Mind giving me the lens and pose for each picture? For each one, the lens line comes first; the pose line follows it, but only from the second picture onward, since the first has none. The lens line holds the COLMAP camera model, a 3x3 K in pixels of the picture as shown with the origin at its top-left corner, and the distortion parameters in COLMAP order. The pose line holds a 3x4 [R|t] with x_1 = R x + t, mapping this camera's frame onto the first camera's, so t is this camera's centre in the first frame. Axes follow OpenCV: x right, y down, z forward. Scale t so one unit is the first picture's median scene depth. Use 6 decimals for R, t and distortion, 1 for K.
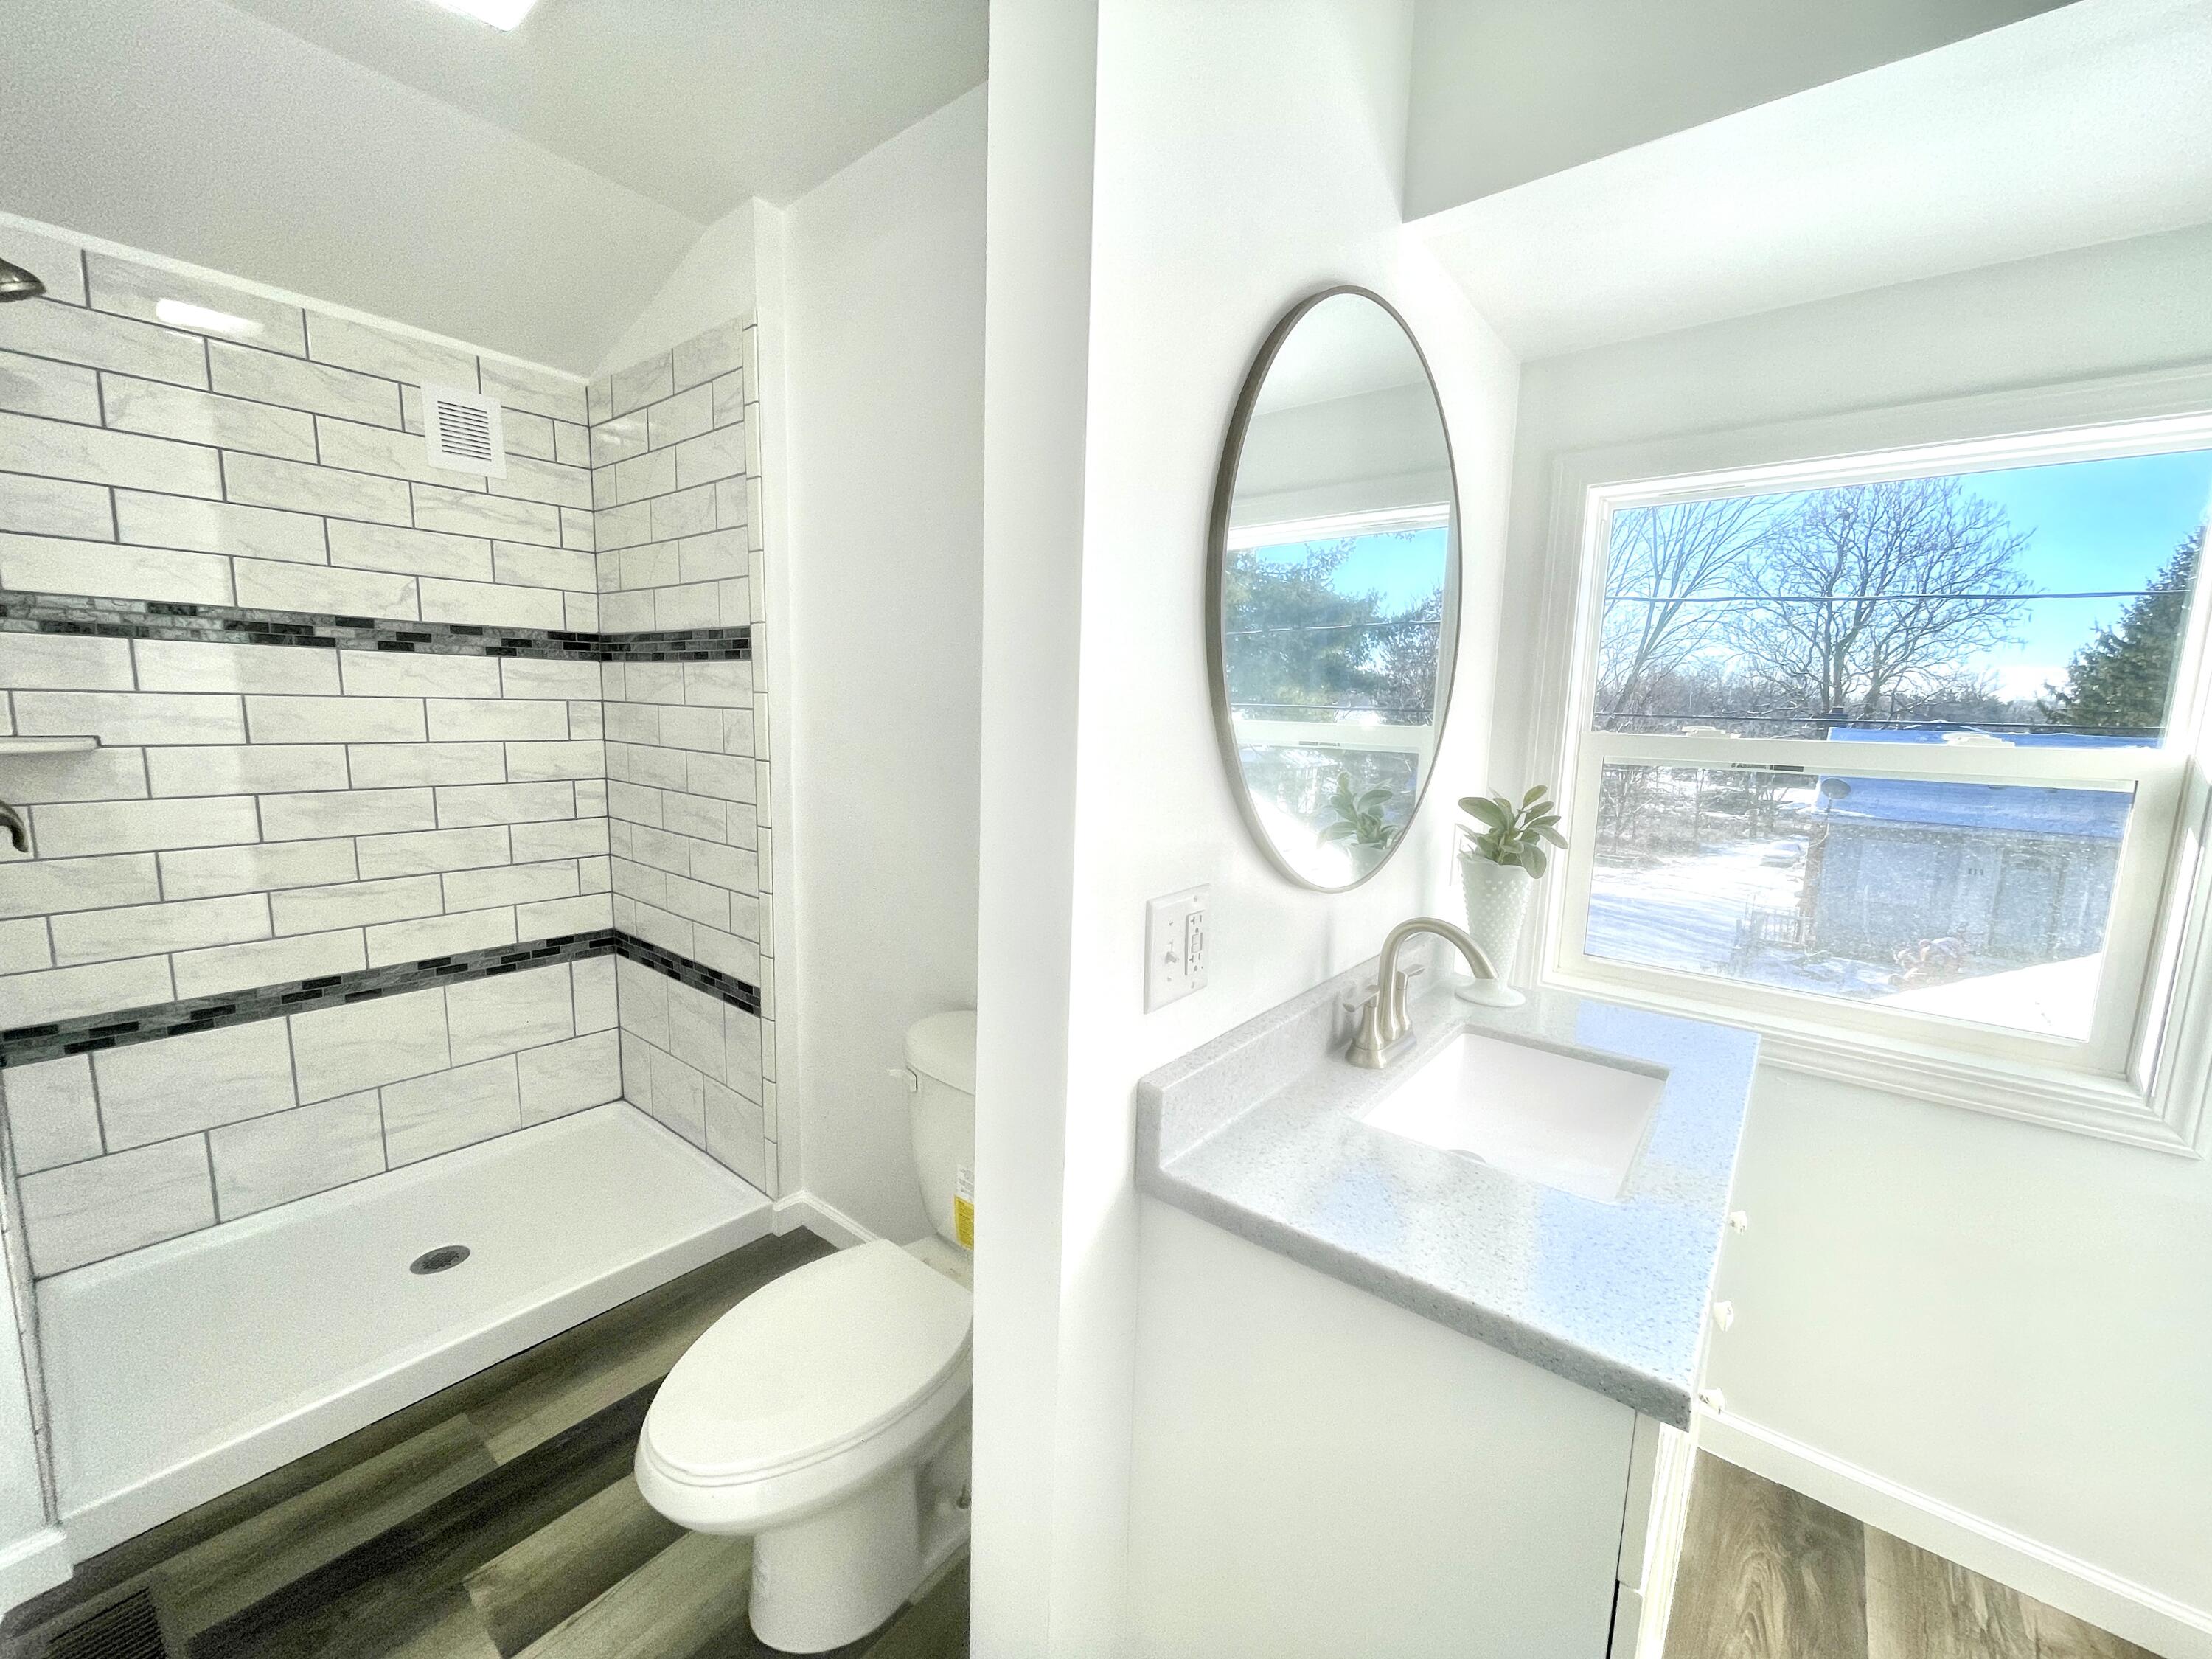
lens RADIAL K [[884.6, 0, 1107.1], [0, 884.6, 831.4], [0, 0, 1]] dist [0.016649, -0.003769]
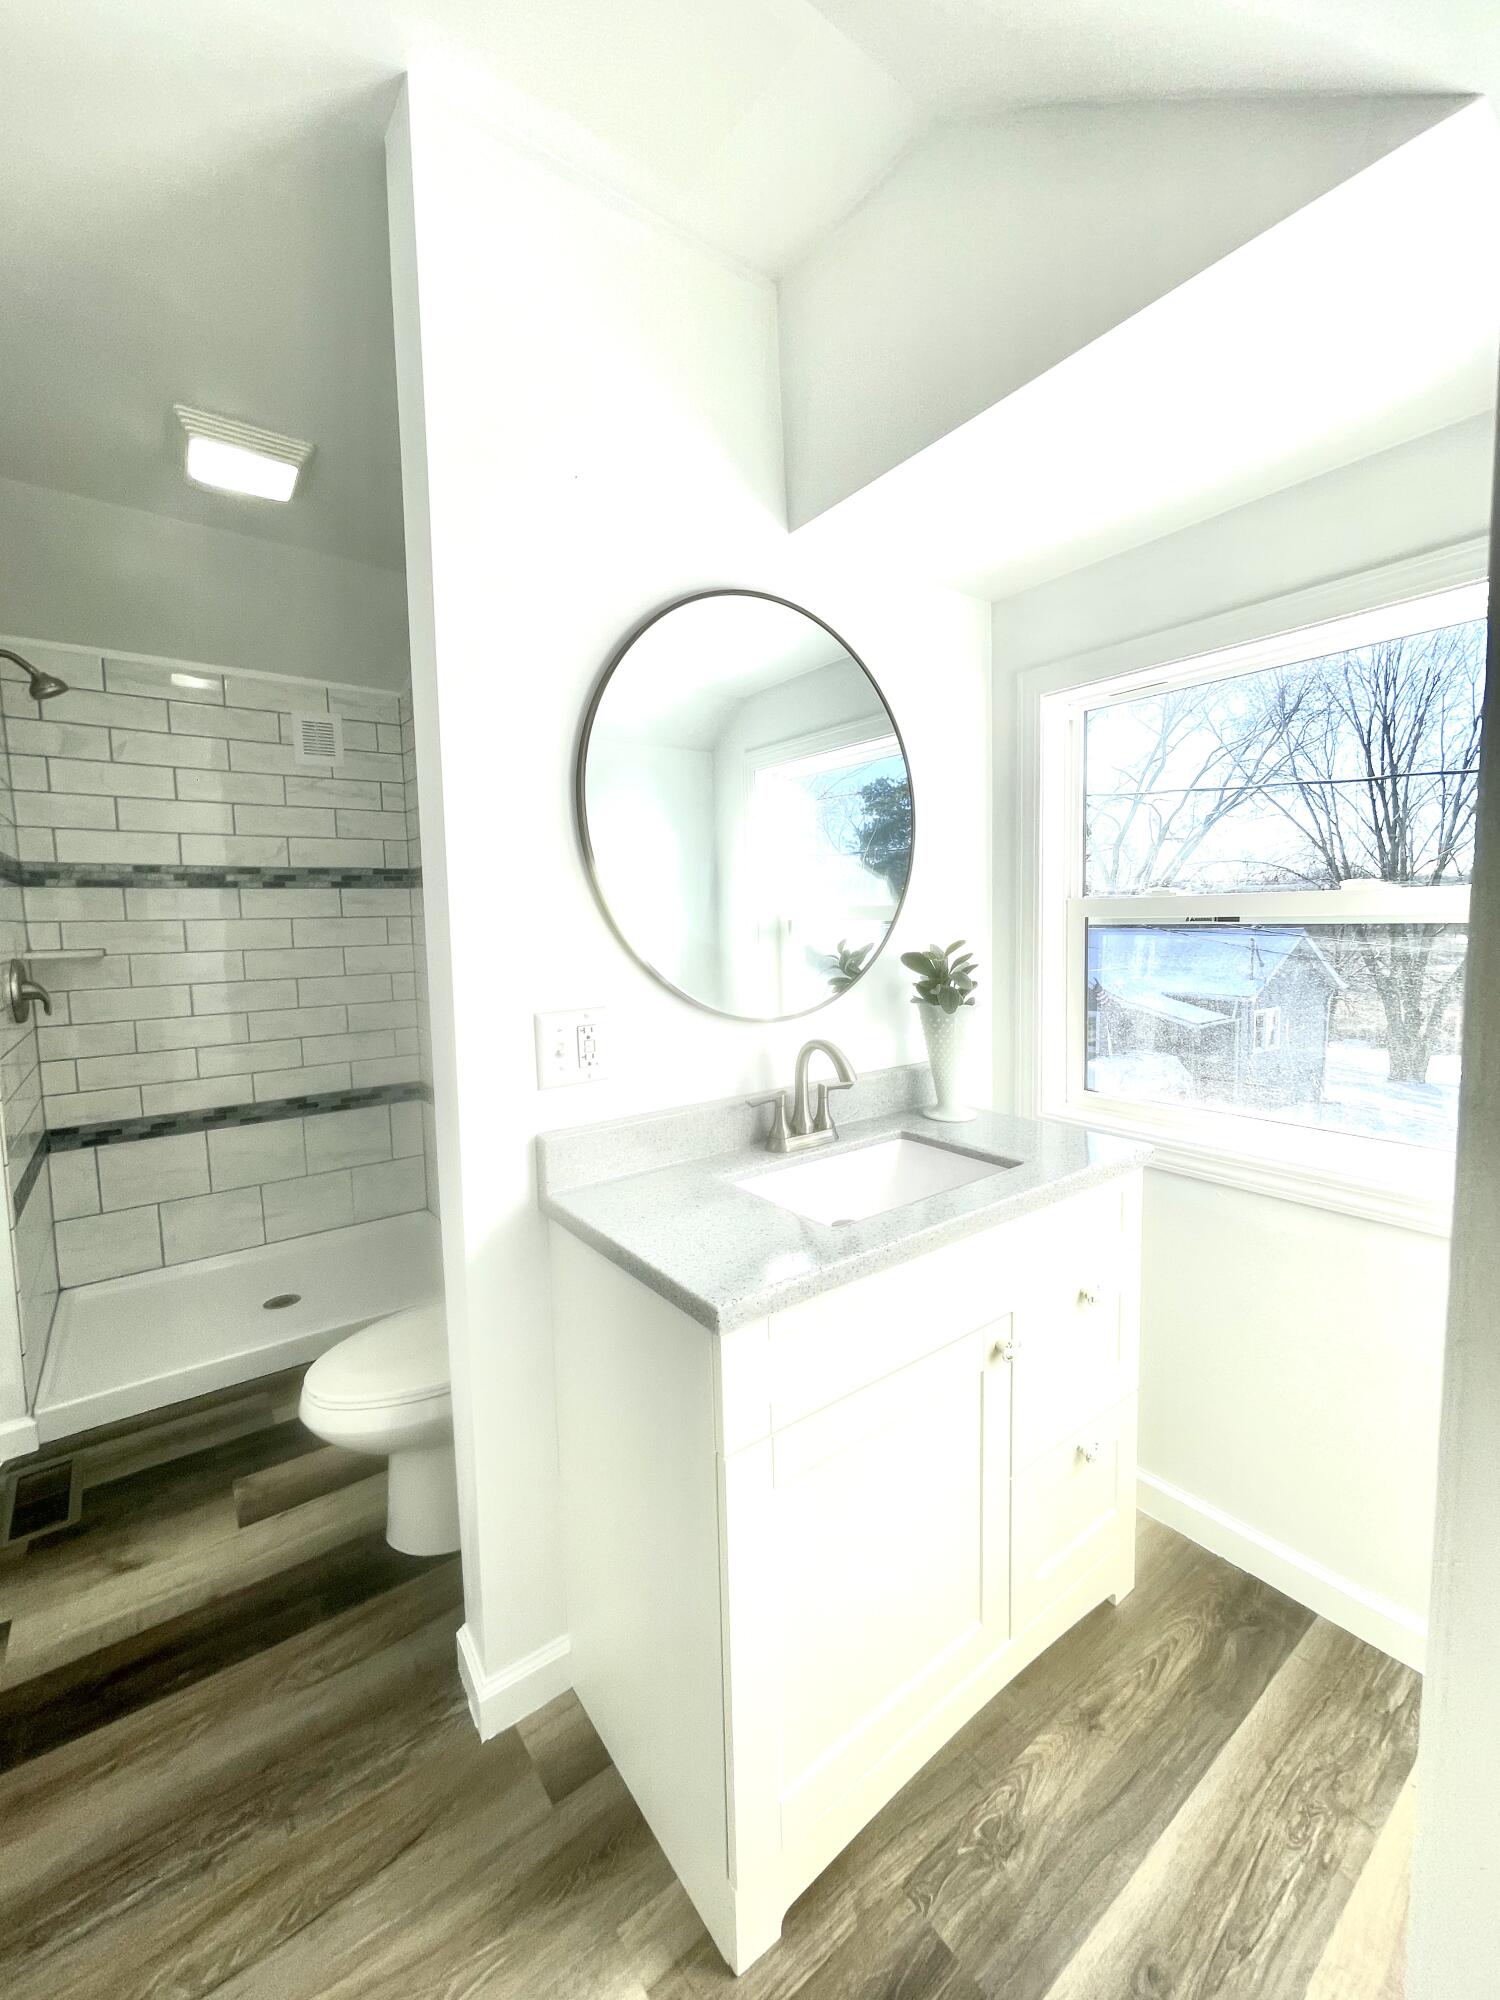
lens RADIAL K [[799.8, 0, 747.7], [0, 799.8, 984.0], [0, 0, 1]] dist [0.016649, -0.003769]
pose [[0.968901, -0.024665, -0.246217, 0.341725], [0.010820, 0.998291, -0.057426, 0.050897], [0.247212, 0.052976, 0.967512, -0.111985]]
